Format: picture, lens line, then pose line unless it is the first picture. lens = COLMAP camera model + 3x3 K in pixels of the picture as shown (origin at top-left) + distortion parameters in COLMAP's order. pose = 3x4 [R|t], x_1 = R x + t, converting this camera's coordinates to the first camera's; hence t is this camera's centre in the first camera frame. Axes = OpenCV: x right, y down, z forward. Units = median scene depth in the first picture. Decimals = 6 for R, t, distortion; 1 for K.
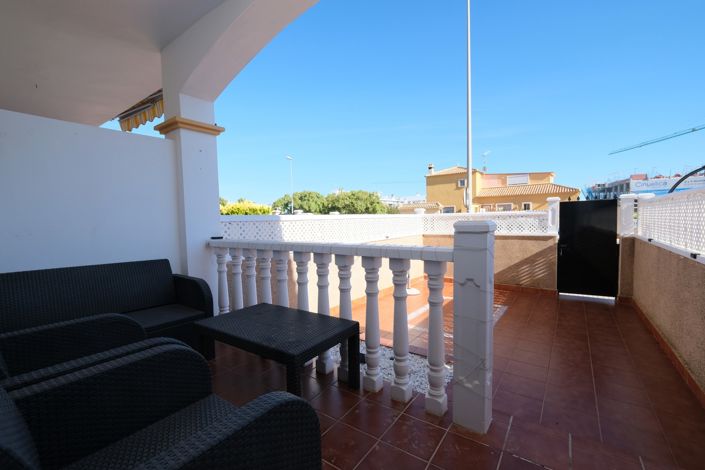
lens RADIAL K [[305.7, 0, 351.6], [0, 305.7, 236.4], [0, 0, 1]] dist [-0.003265, -0.002031]
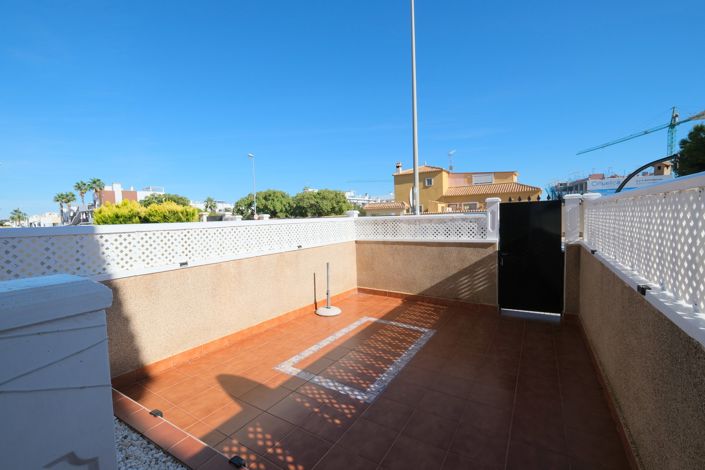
lens RADIAL K [[305.7, 0, 352.2], [0, 305.7, 236.8], [0, 0, 1]] dist [-0.003265, -0.002031]
pose [[0.997023, -0.011920, 0.076177, 0.130448], [0.011581, 0.999921, 0.004889, -0.017704], [-0.076230, -0.003992, 0.997082, 0.112361]]
